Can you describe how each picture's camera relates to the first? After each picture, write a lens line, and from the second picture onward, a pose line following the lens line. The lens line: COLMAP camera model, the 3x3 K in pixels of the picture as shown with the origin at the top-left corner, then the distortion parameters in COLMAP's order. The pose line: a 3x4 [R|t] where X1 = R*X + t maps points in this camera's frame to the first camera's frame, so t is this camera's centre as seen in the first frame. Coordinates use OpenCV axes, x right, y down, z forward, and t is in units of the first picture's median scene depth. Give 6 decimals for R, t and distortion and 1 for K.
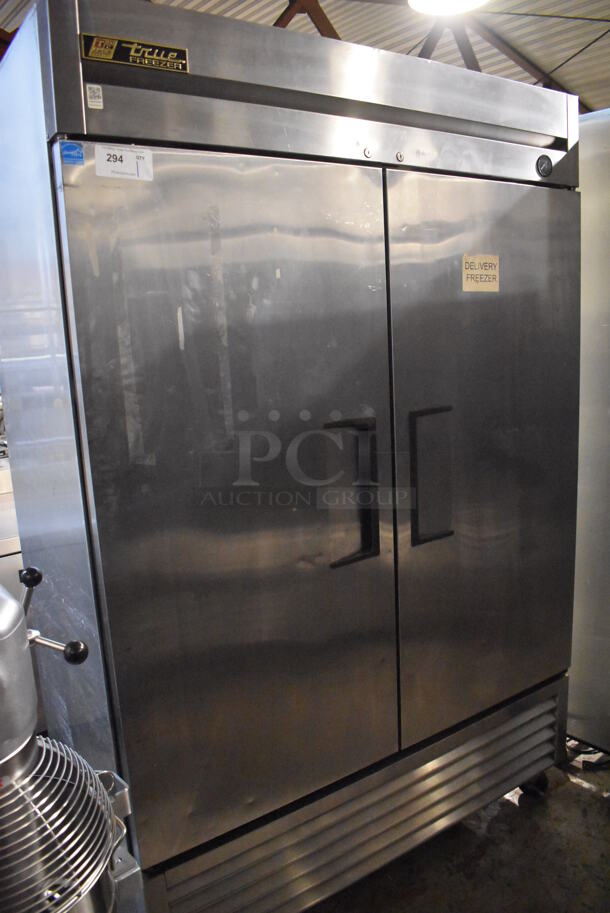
lens RADIAL K [[710.1, 0, 305.0], [0, 710.1, 456.5], [0, 0, 1]] dist [-0.093023, 0.004748]
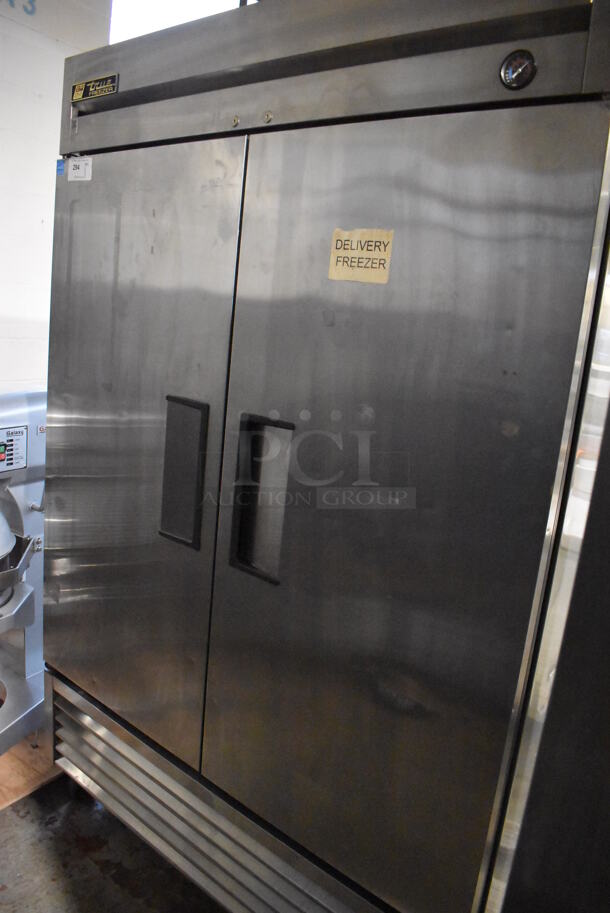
lens RADIAL K [[710.1, 0, 305.0], [0, 710.1, 456.5], [0, 0, 1]] dist [-0.093023, 0.004748]
pose [[0.269682, 0.268194, -0.924848, 1.122181], [-0.287890, 0.938961, 0.188339, -0.225521], [0.918908, 0.215462, 0.330431, 0.905124]]
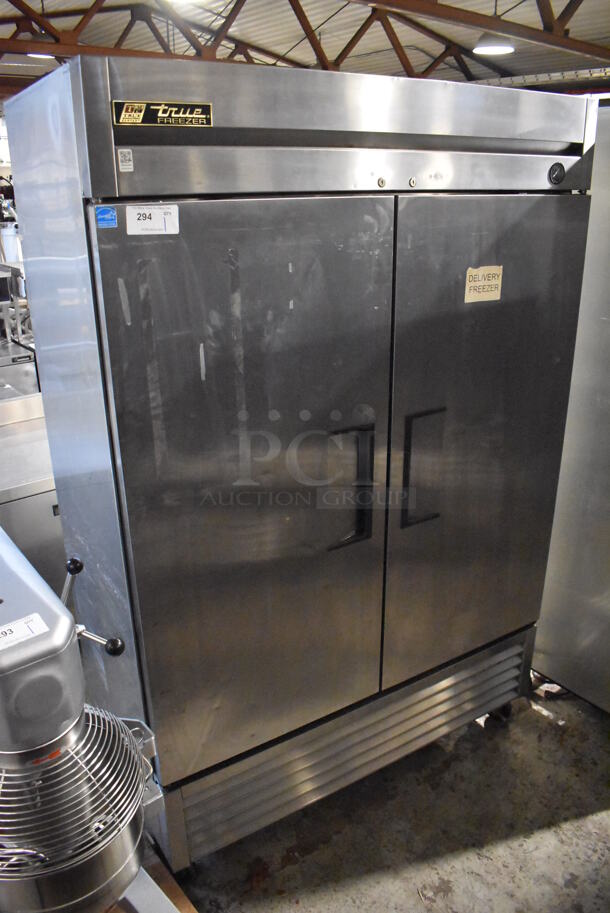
lens RADIAL K [[710.1, 0, 305.0], [0, 710.1, 456.5], [0, 0, 1]] dist [-0.093023, 0.004748]
pose [[0.998653, 0.047943, -0.019851, 0.016138], [-0.043409, 0.981477, 0.186595, -0.228093], [0.028430, -0.185482, 0.982236, -0.122699]]
